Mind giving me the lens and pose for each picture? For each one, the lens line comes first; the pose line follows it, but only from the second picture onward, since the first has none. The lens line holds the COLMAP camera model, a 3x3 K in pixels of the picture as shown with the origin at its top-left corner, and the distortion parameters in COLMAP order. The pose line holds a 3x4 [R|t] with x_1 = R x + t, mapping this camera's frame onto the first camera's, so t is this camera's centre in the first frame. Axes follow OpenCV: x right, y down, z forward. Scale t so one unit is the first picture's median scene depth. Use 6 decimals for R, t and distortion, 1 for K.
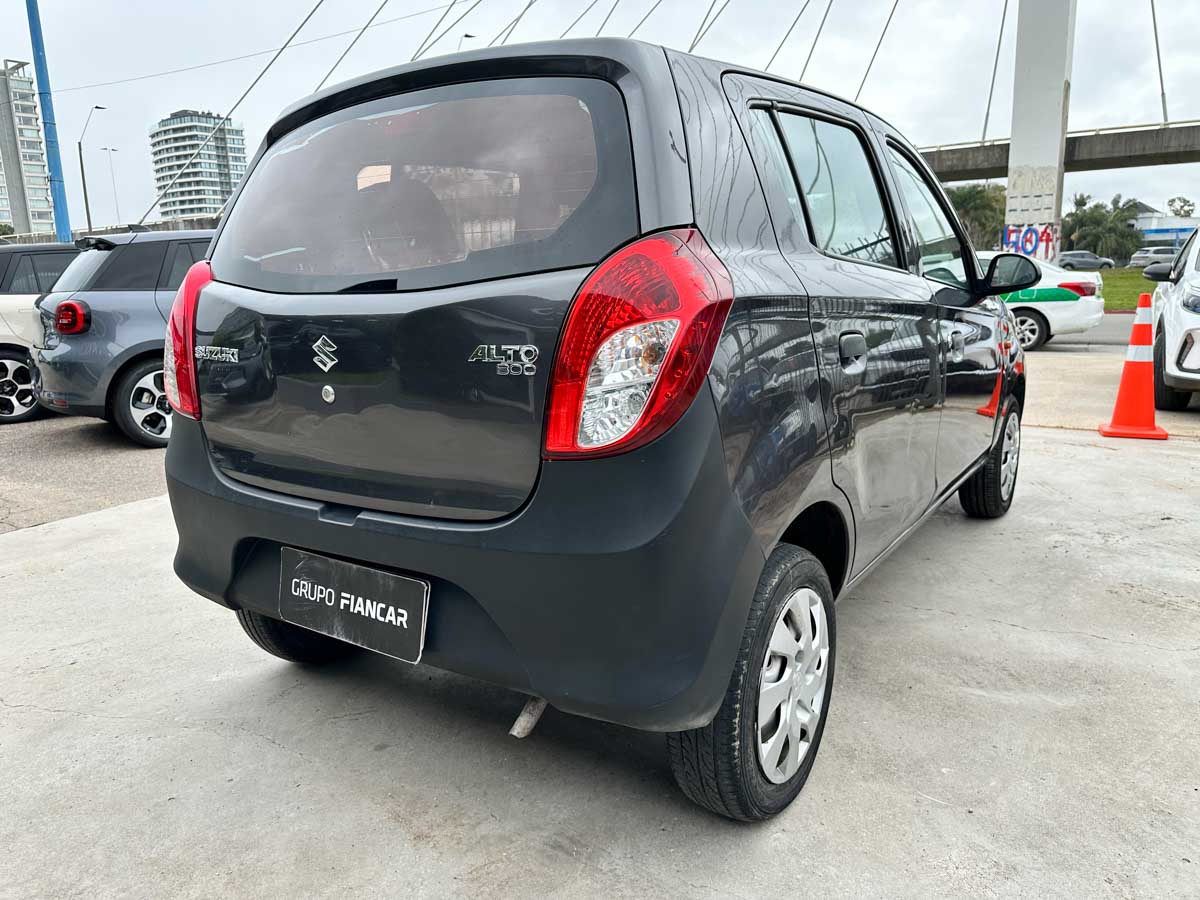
lens RADIAL K [[857.3, 0, 592.6], [0, 857.3, 446.5], [0, 0, 1]] dist [0.003825, -0.005410]
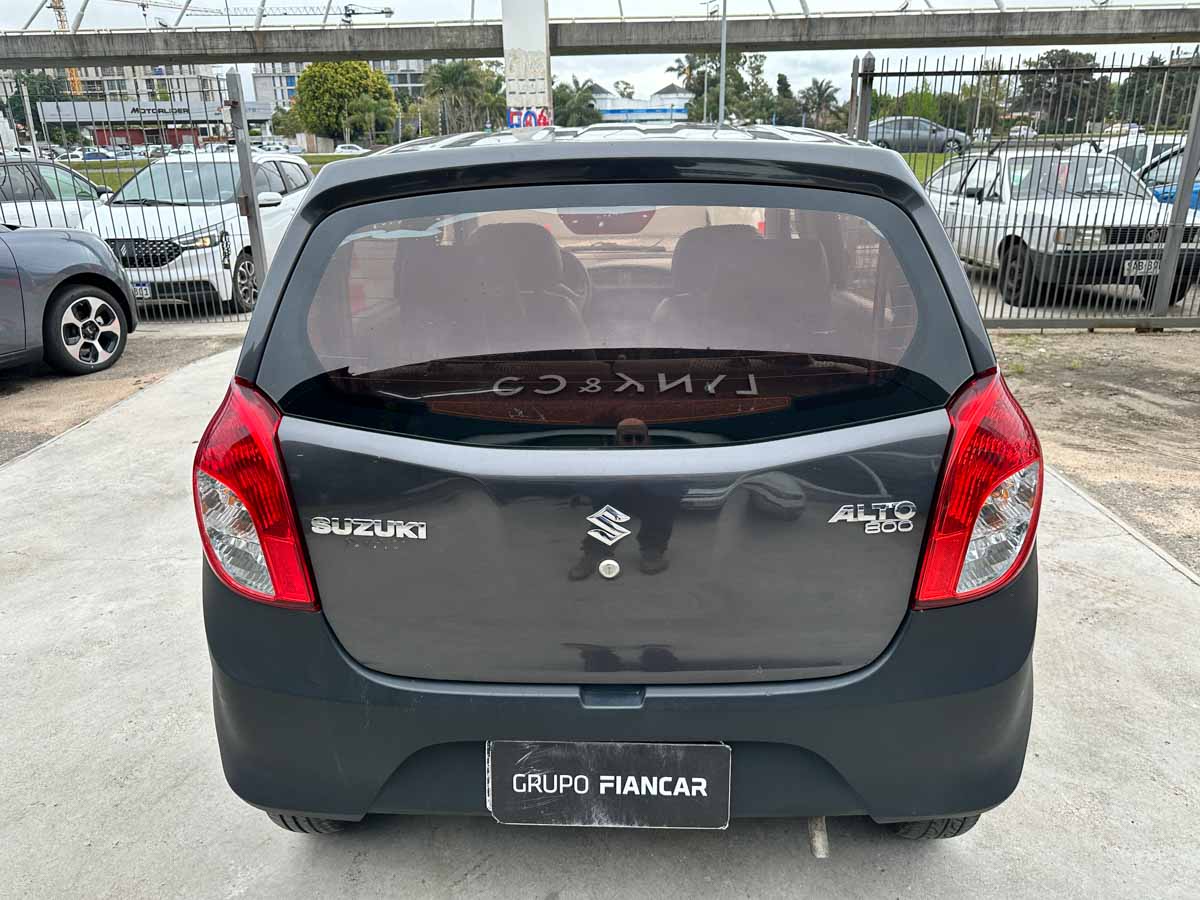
lens RADIAL K [[857.3, 0, 592.6], [0, 857.3, 446.5], [0, 0, 1]] dist [0.003825, -0.005410]
pose [[0.851361, -0.166641, 0.497409, -0.632540], [0.097100, 0.981878, 0.162751, -0.278198], [-0.515516, -0.090261, 0.852113, 0.282614]]
